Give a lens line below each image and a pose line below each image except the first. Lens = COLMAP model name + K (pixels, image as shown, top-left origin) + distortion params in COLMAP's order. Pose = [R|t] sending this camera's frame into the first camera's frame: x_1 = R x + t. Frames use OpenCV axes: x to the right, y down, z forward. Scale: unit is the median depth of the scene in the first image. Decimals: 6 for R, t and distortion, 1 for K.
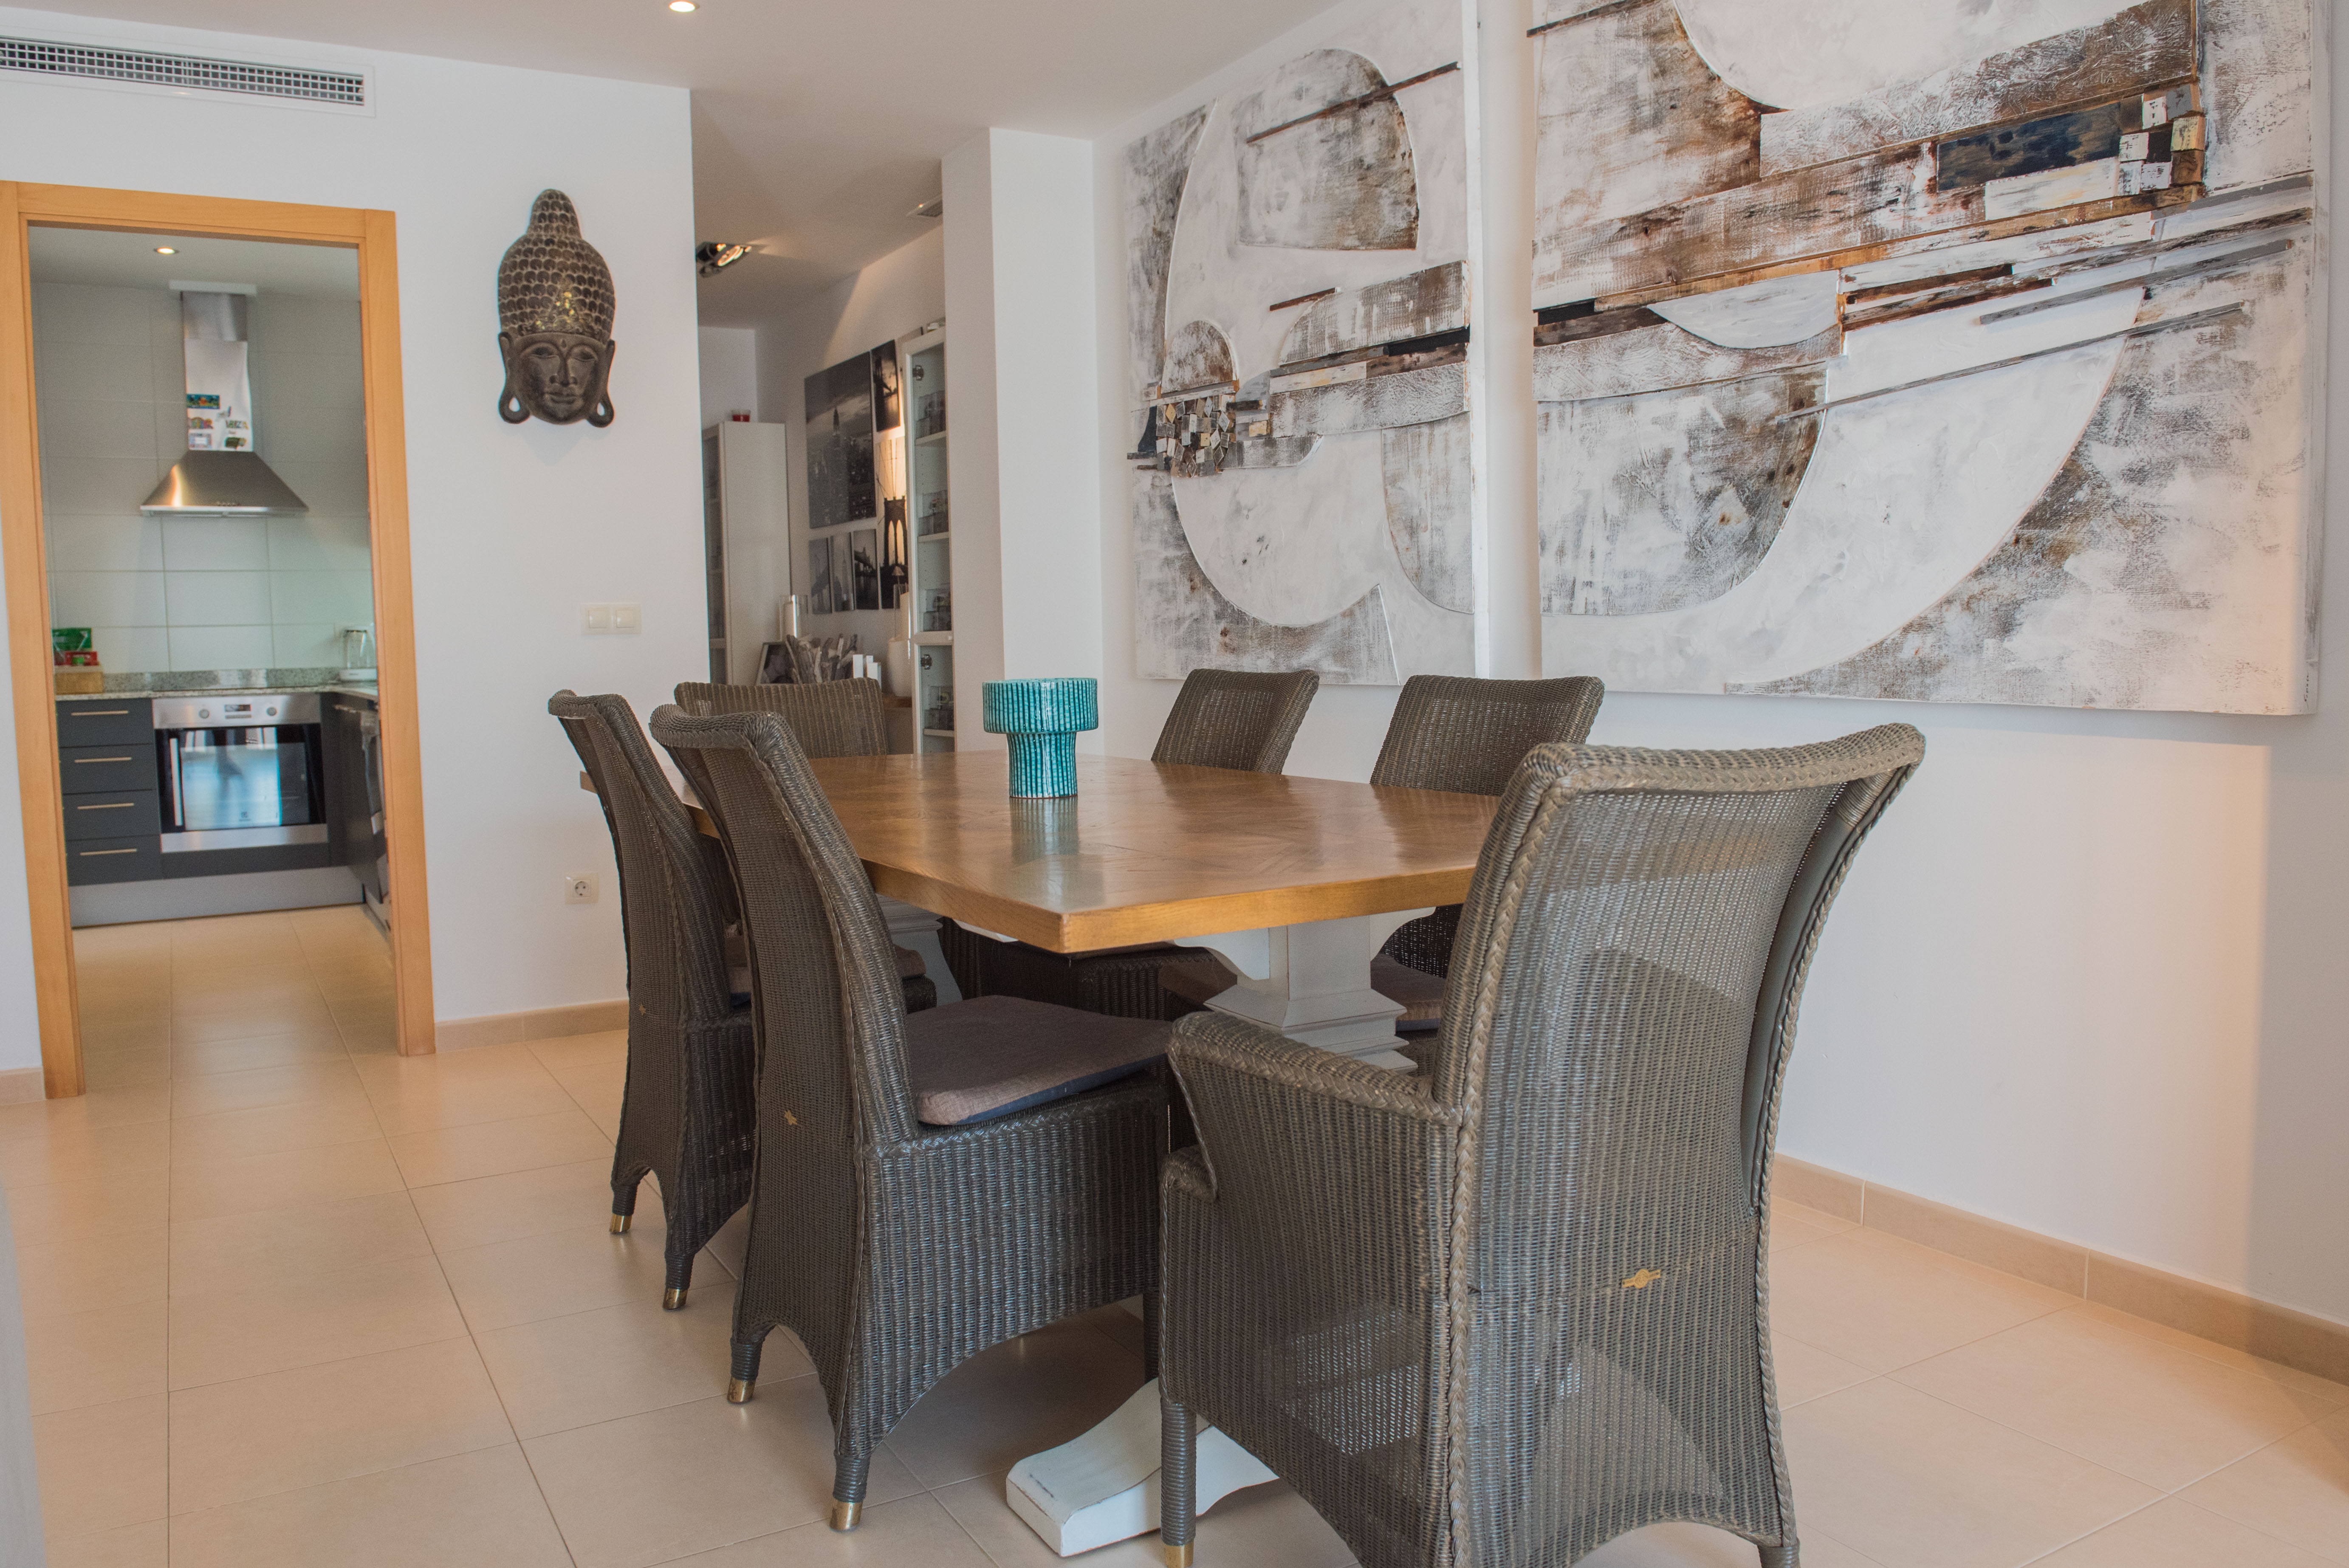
lens RADIAL K [[1762.1, 0, 1174.5], [0, 1762.1, 784.0], [0, 0, 1]] dist [-0.051858, -0.005871]
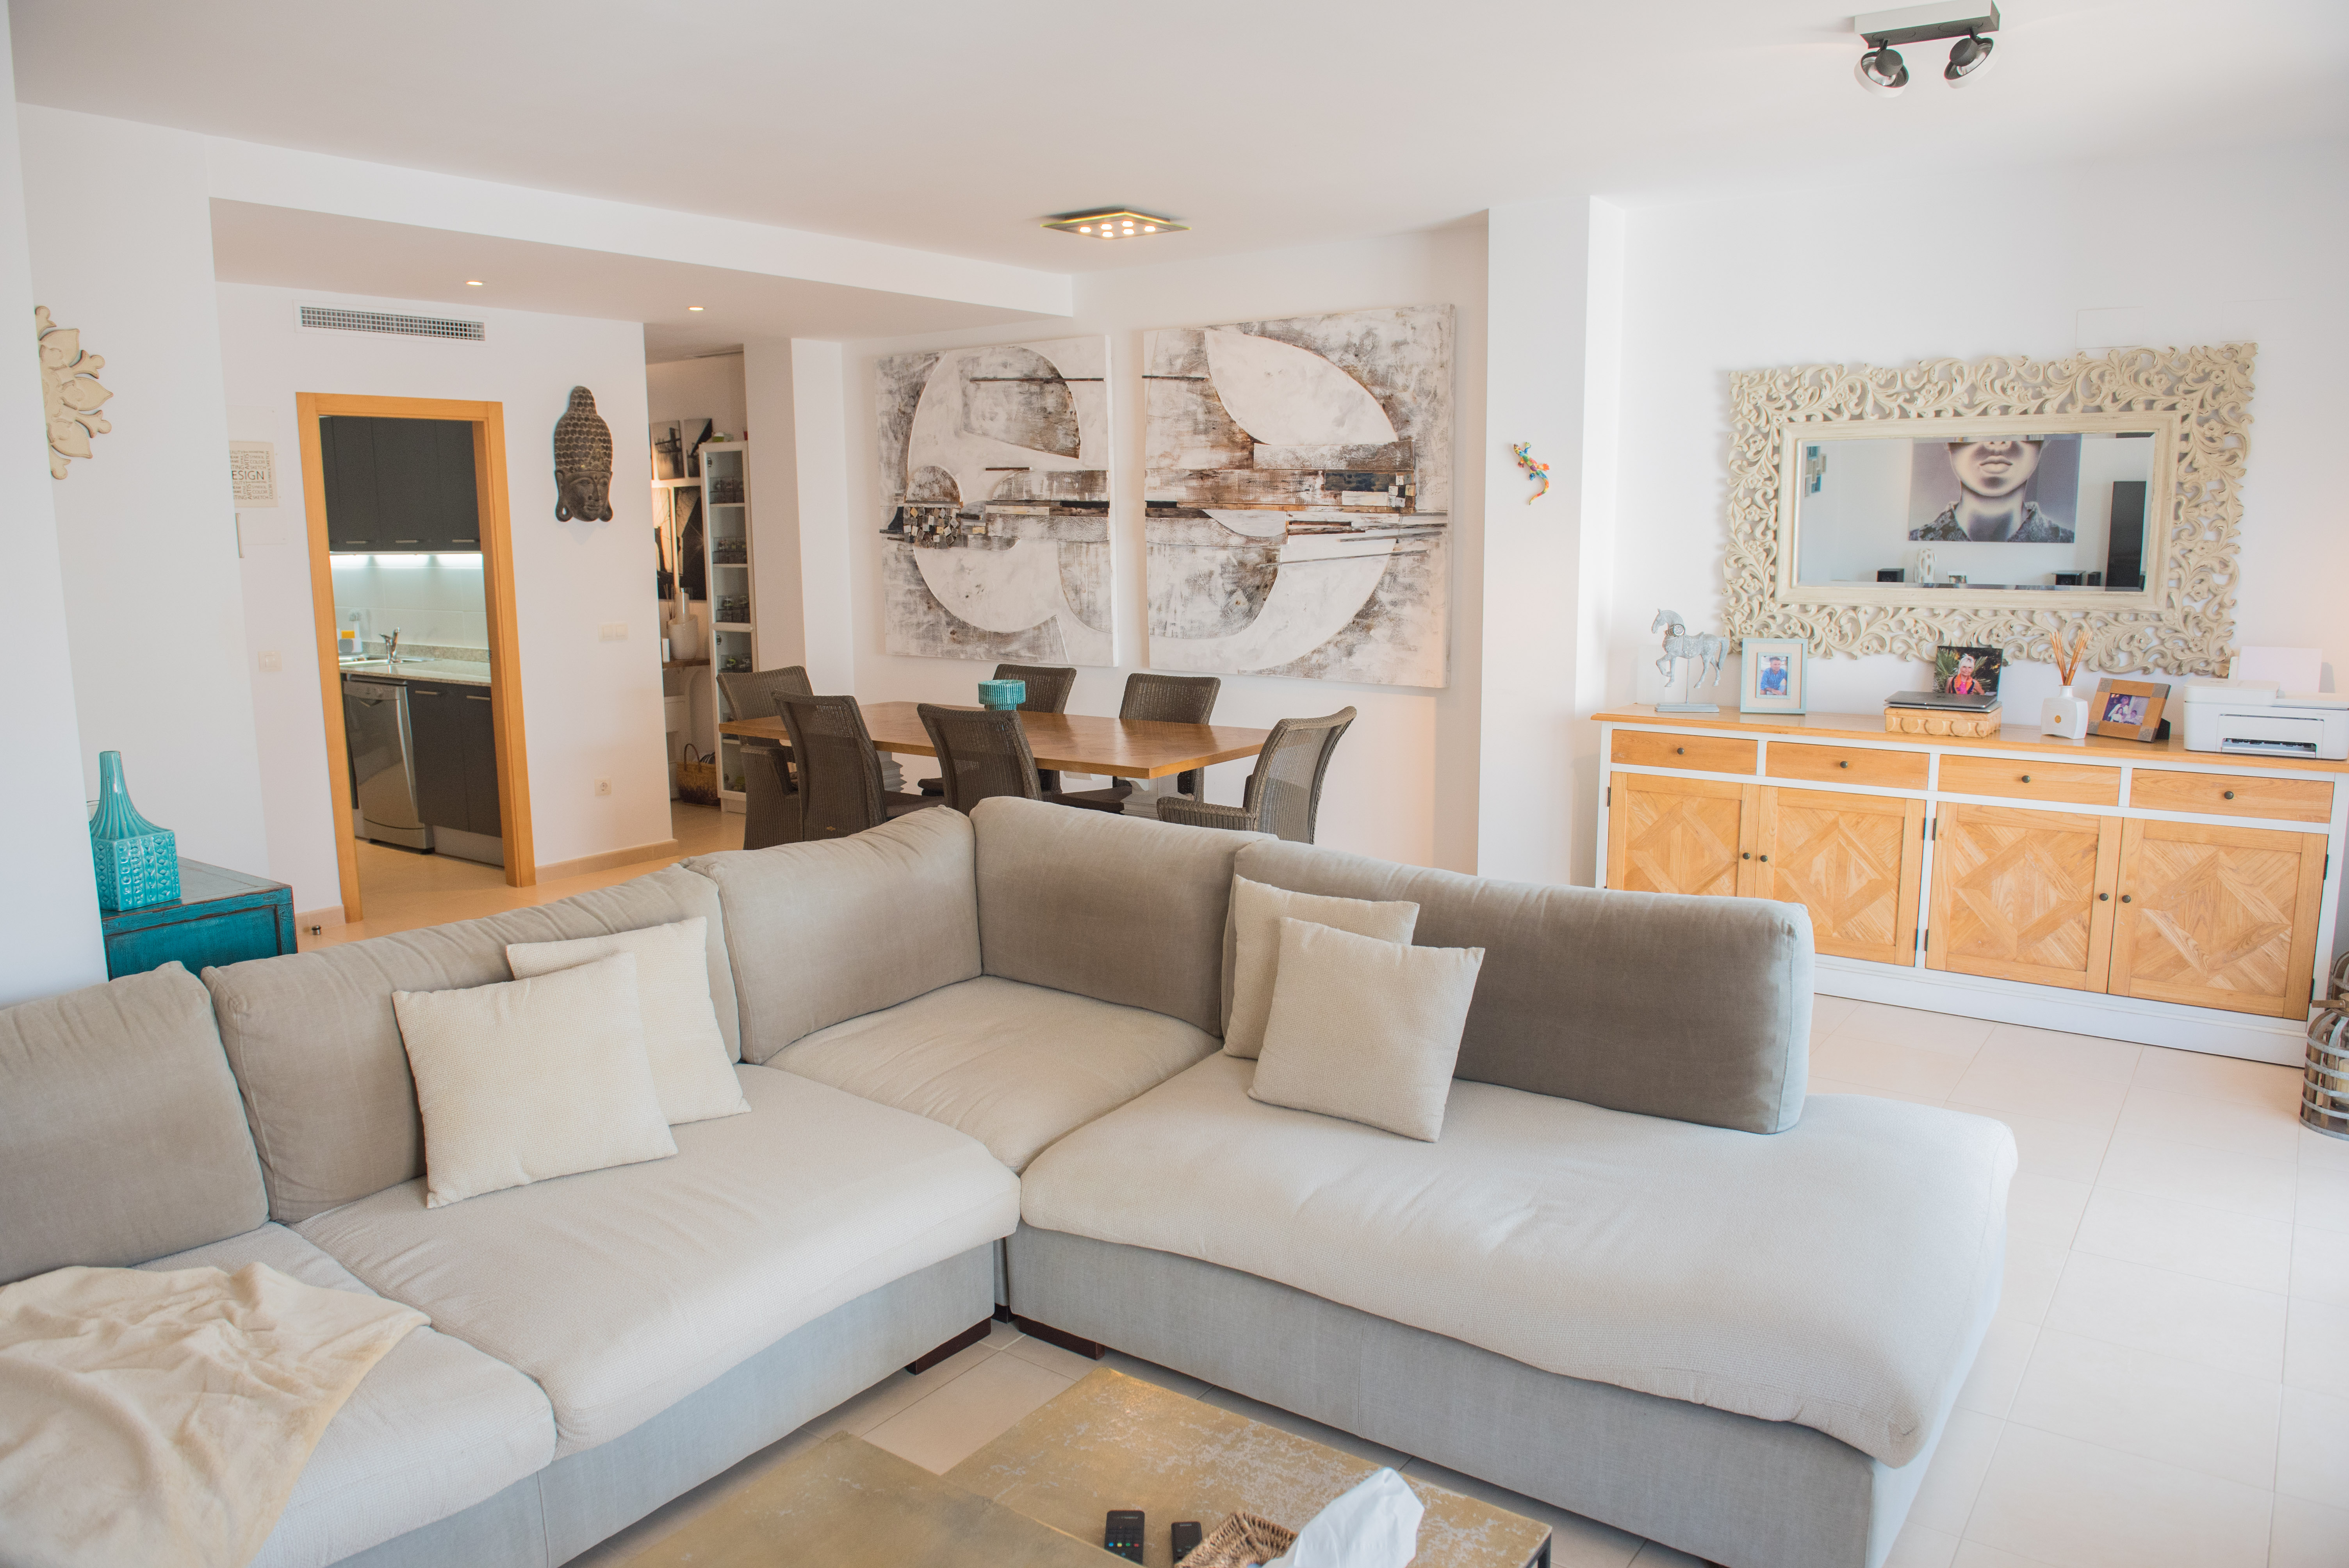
lens RADIAL K [[1615.8, 0, 1174.5], [0, 1615.8, 784.0], [0, 0, 1]] dist [-0.051608, -0.001193]
pose [[0.917752, -0.055159, 0.393305, -0.616686], [0.027524, 0.996761, 0.075565, -0.066547], [-0.396199, -0.058524, 0.916297, -0.965732]]
